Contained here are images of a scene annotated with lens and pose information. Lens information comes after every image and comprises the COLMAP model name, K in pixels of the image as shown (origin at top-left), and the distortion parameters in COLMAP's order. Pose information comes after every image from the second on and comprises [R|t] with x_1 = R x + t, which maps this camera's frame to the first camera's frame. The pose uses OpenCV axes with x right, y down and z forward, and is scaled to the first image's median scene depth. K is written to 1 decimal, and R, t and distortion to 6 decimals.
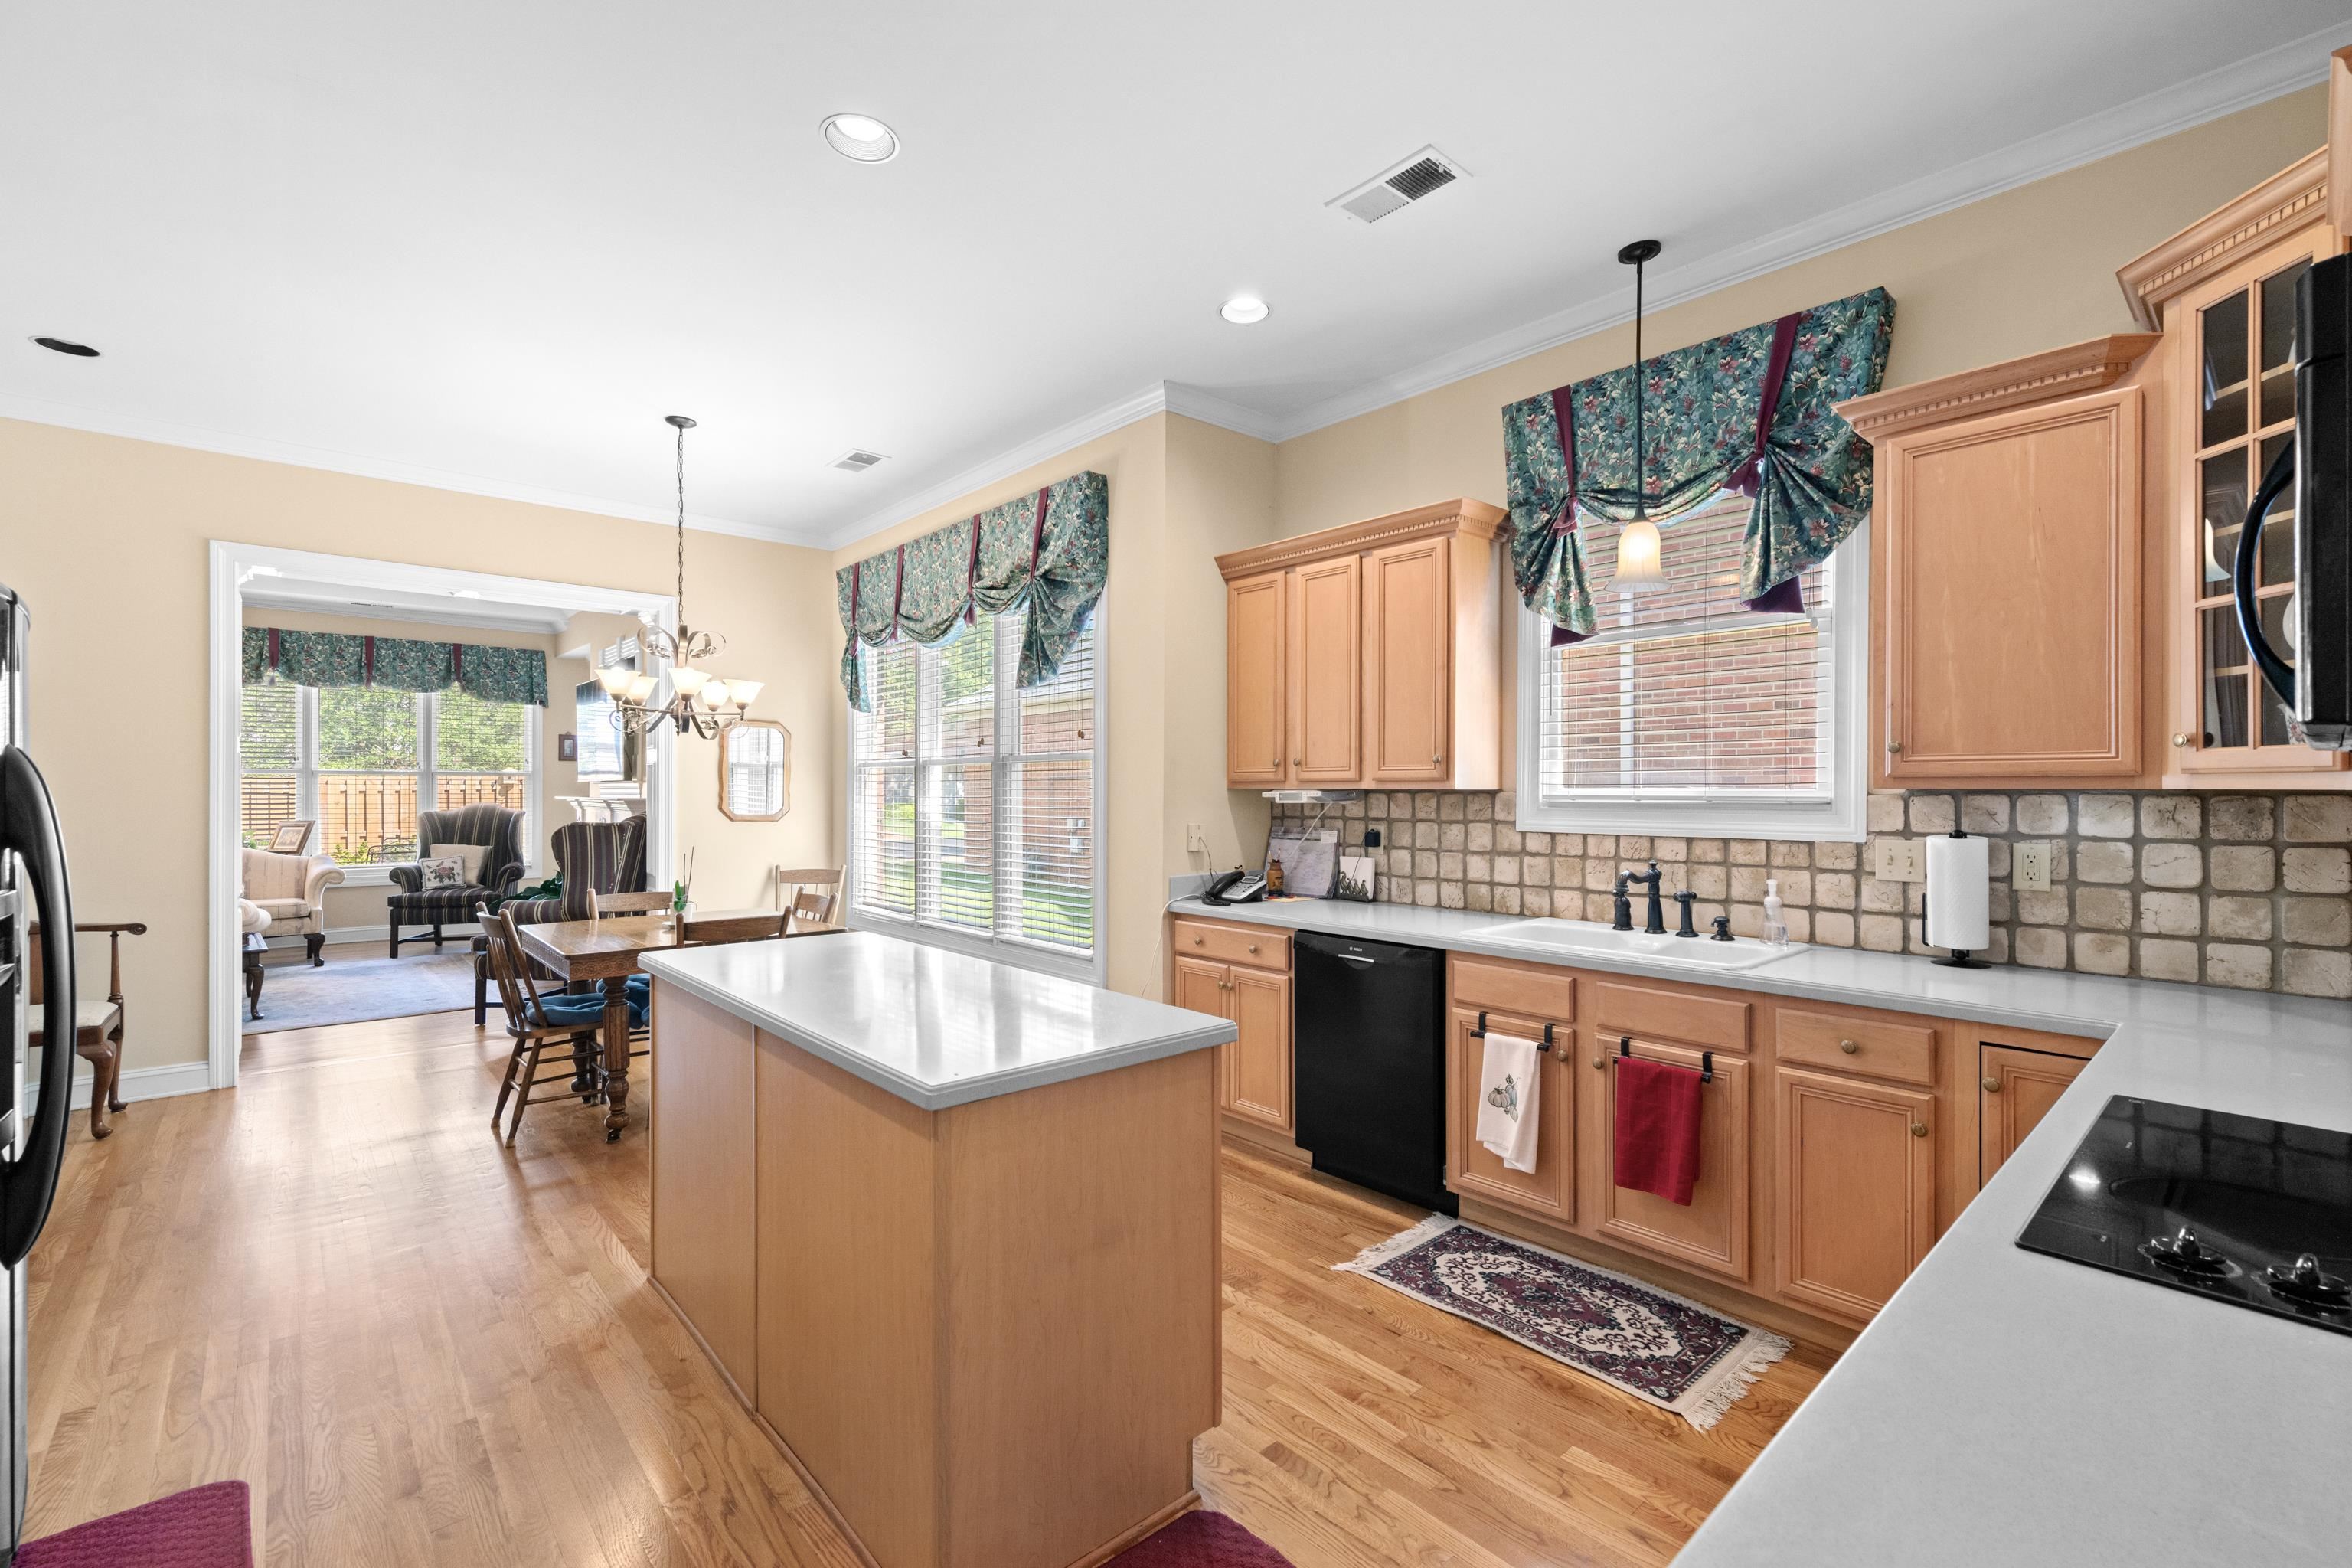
lens RADIAL K [[1019.9, 0, 1223.3], [0, 1019.9, 786.9], [0, 0, 1]] dist [-0.000371, -0.000033]
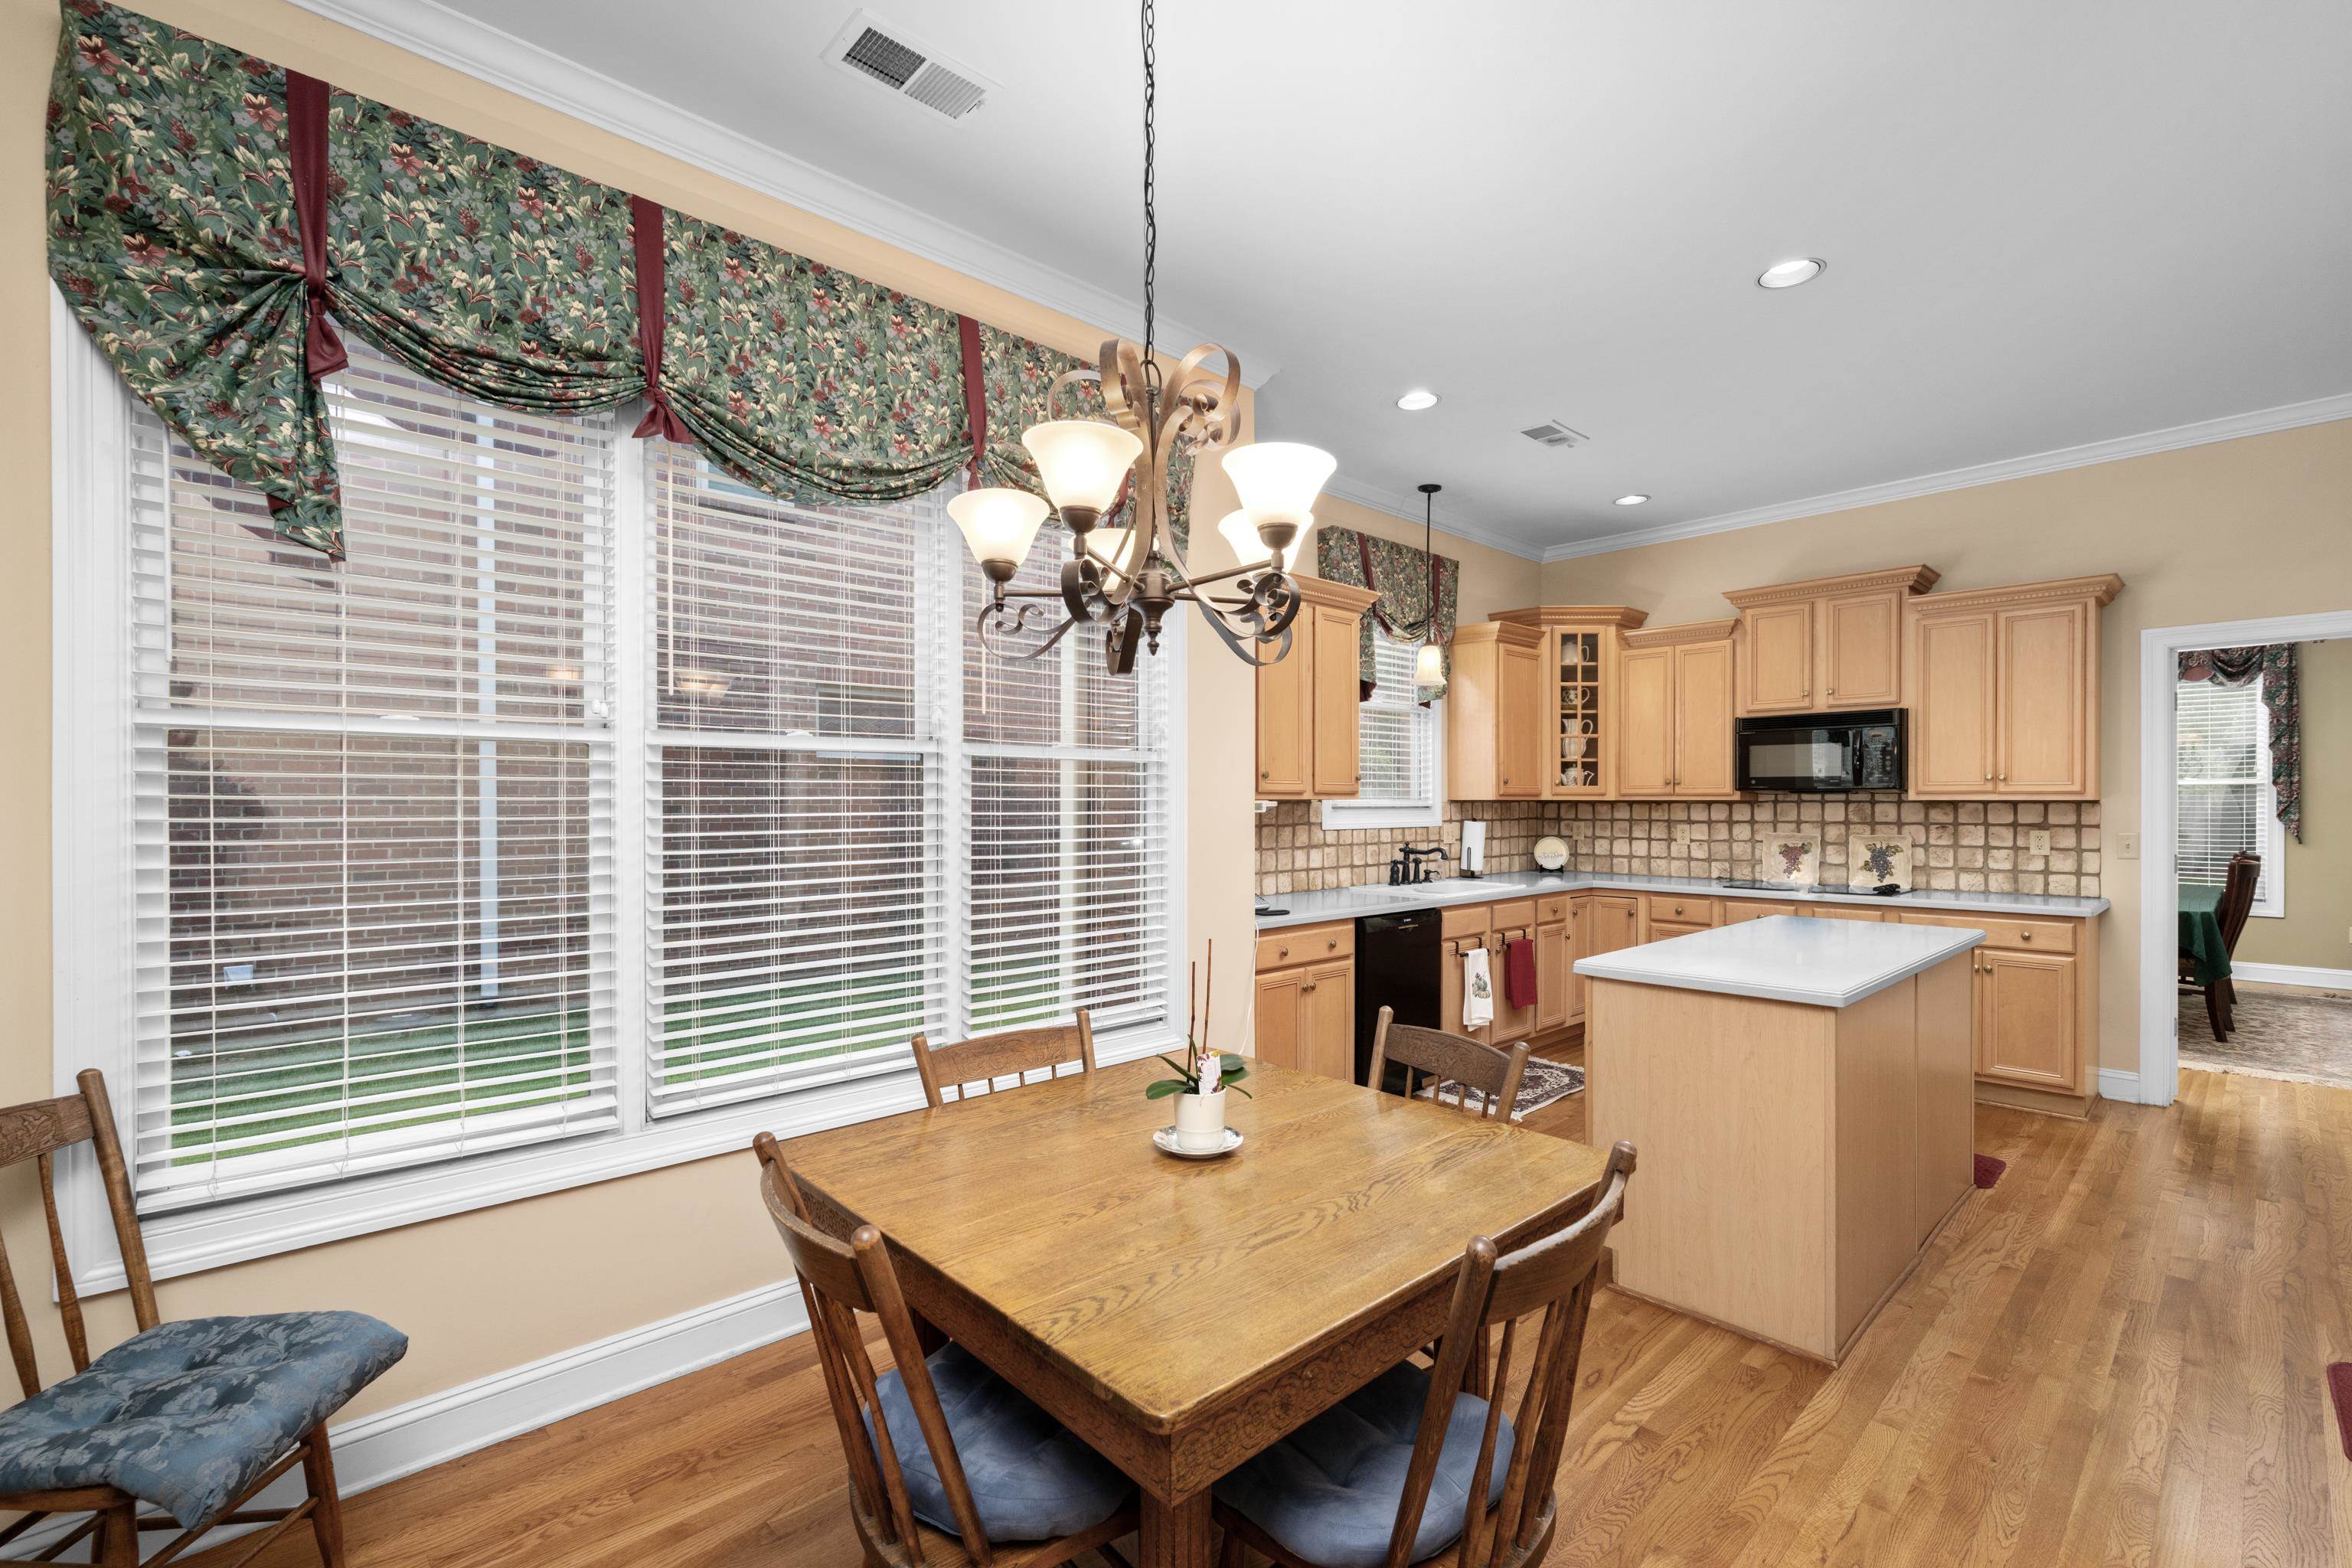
lens RADIAL K [[999.3, 0, 1174.4], [0, 999.3, 800.7], [0, 0, 1]] dist [0.000986, 0.000169]
pose [[0.009379, -0.002693, 0.999952, -1.106415], [-0.003588, 0.999990, 0.002727, 0.000309], [-0.999950, -0.003613, 0.009369, 1.214965]]
